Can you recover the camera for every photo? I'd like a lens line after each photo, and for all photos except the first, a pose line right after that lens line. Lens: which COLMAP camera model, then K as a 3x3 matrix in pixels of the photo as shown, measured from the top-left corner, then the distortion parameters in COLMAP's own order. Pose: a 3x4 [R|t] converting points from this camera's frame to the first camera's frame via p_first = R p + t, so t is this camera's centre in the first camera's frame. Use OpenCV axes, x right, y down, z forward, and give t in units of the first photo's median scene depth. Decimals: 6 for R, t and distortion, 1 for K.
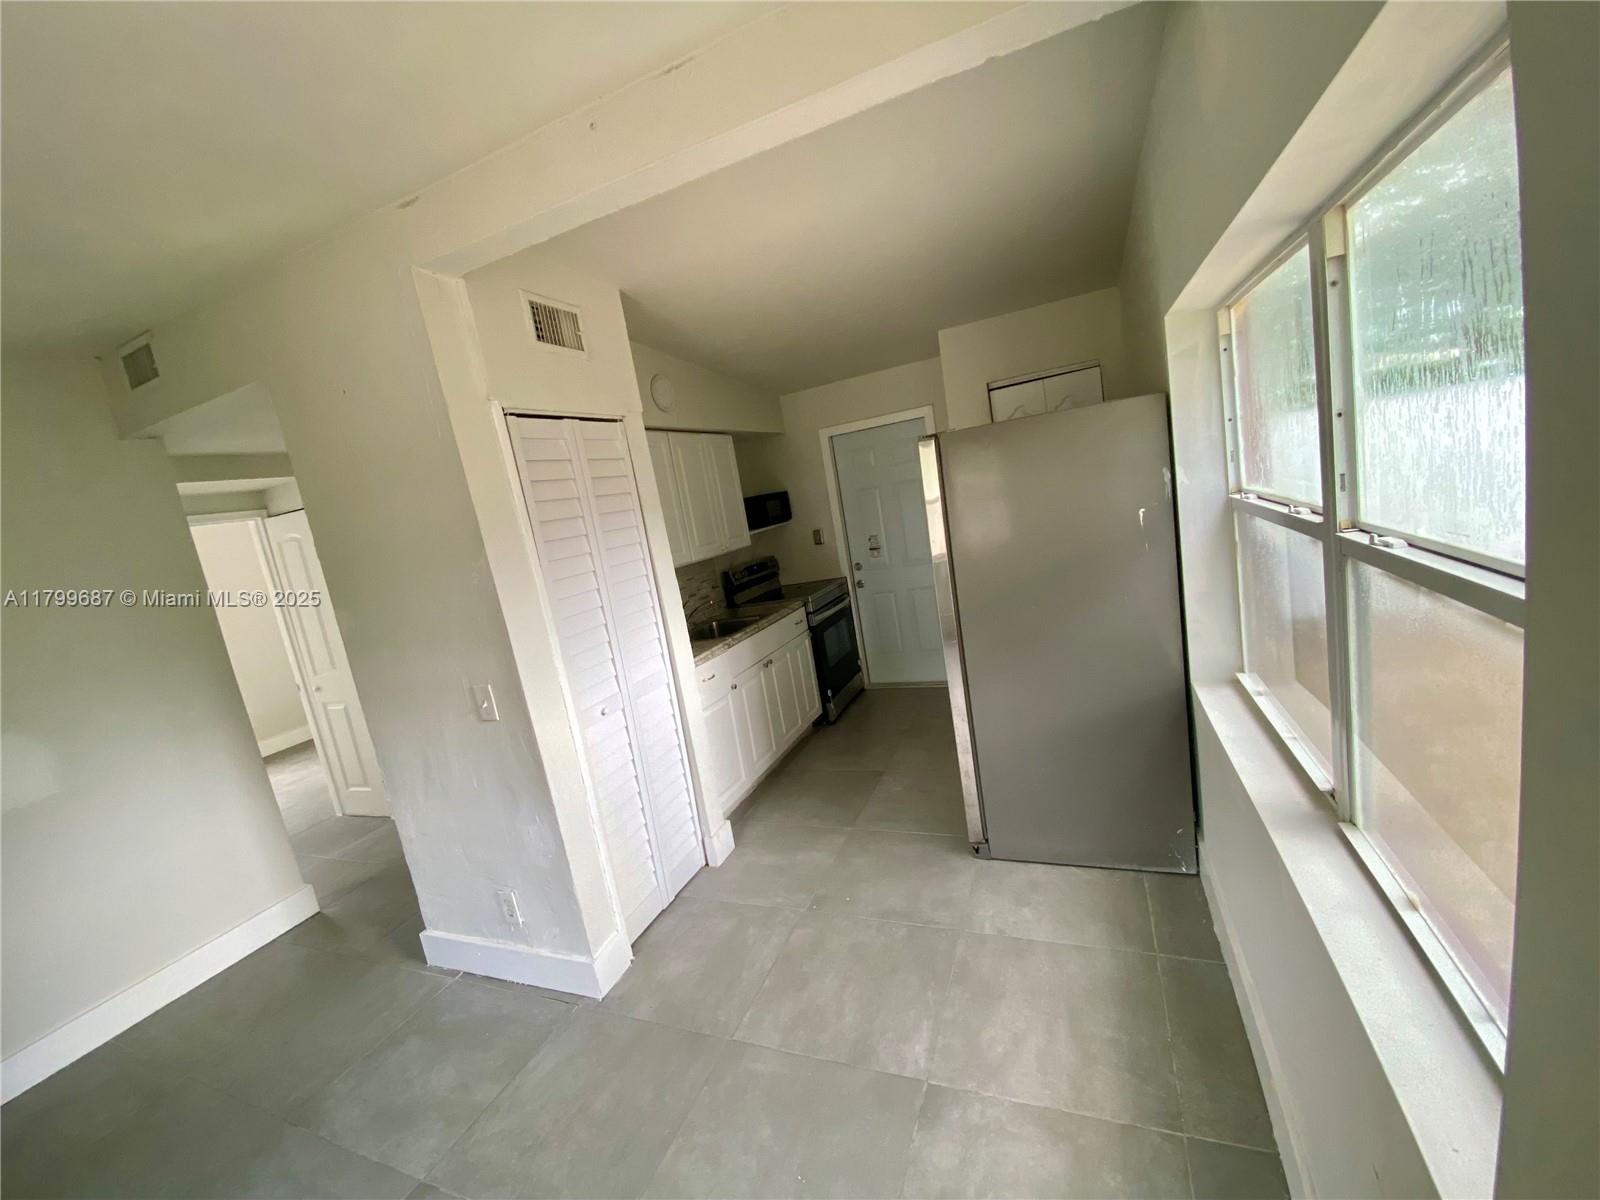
lens RADIAL K [[647.5, 0, 800.1], [0, 647.5, 598.6], [0, 0, 1]] dist [-0.003052, -0.000244]
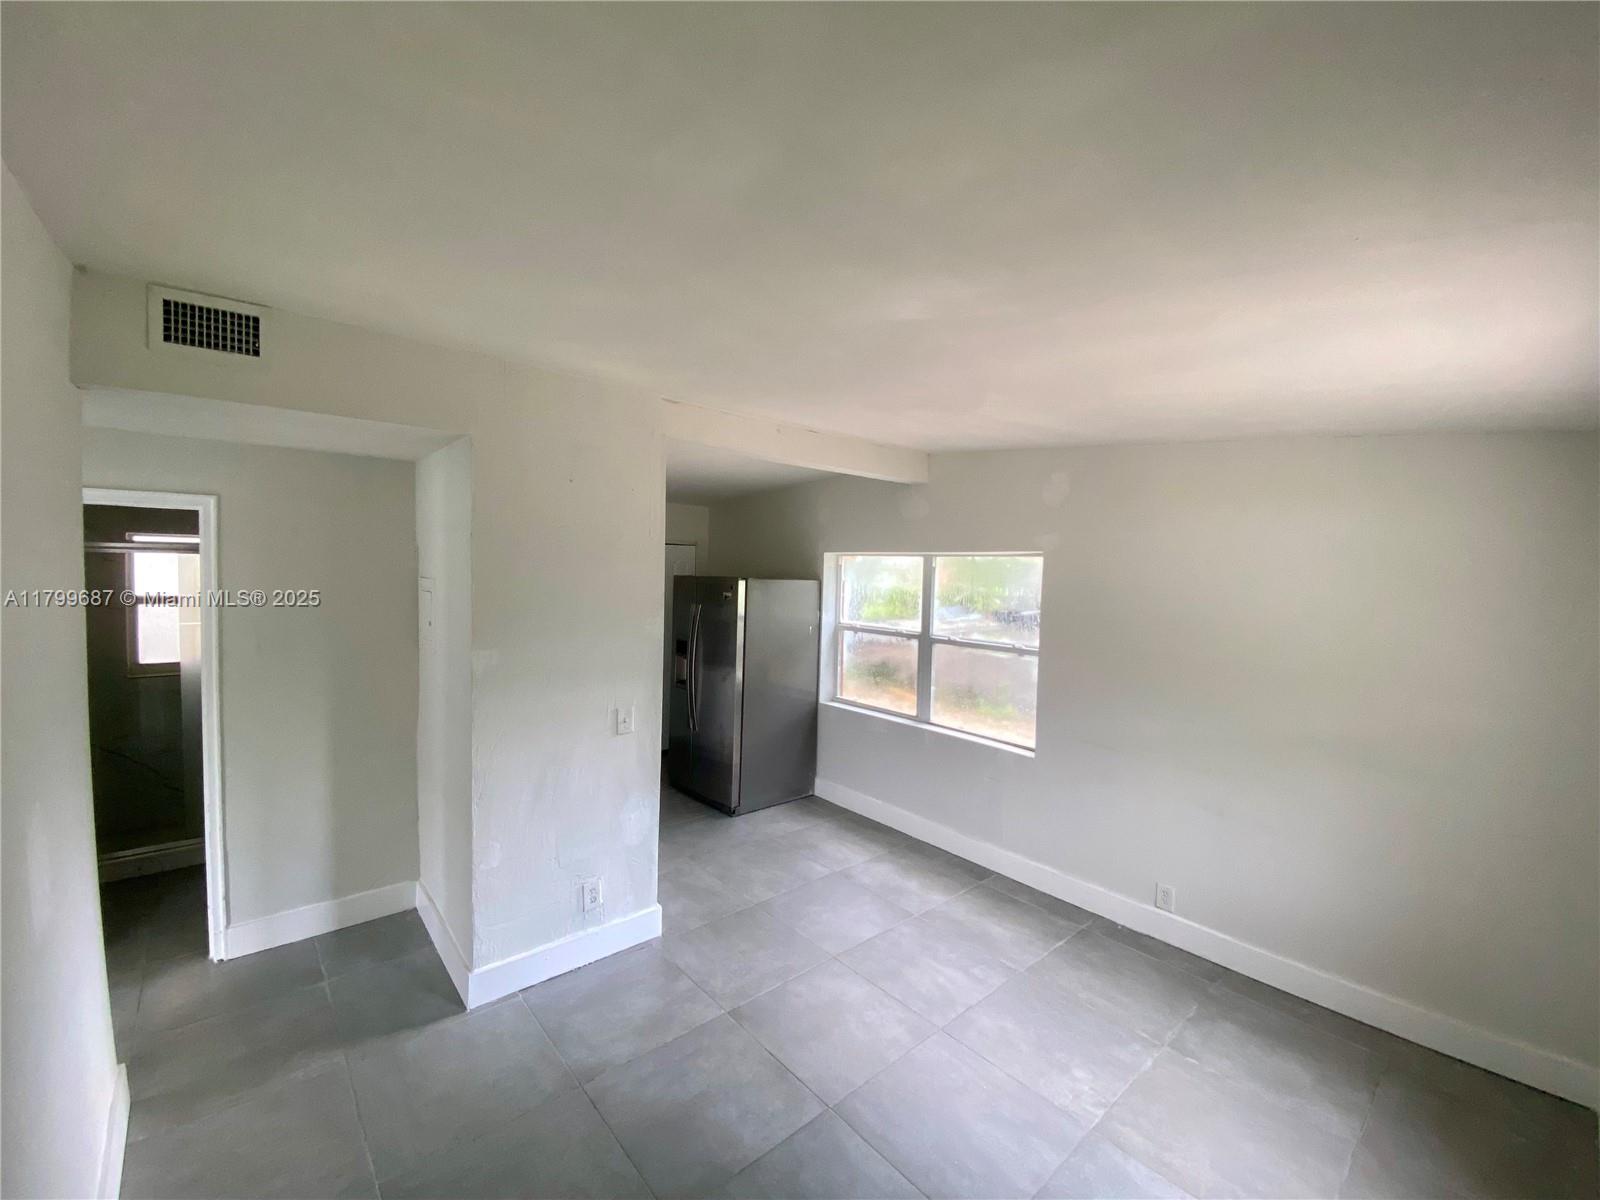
lens RADIAL K [[647.5, 0, 798.2], [0, 647.5, 604.4], [0, 0, 1]] dist [-0.003052, -0.000244]
pose [[0.416894, 0.136011, 0.898722, -1.683856], [0.032365, 0.985893, -0.164217, 0.168268], [-0.908379, 0.097548, 0.406611, 0.100100]]
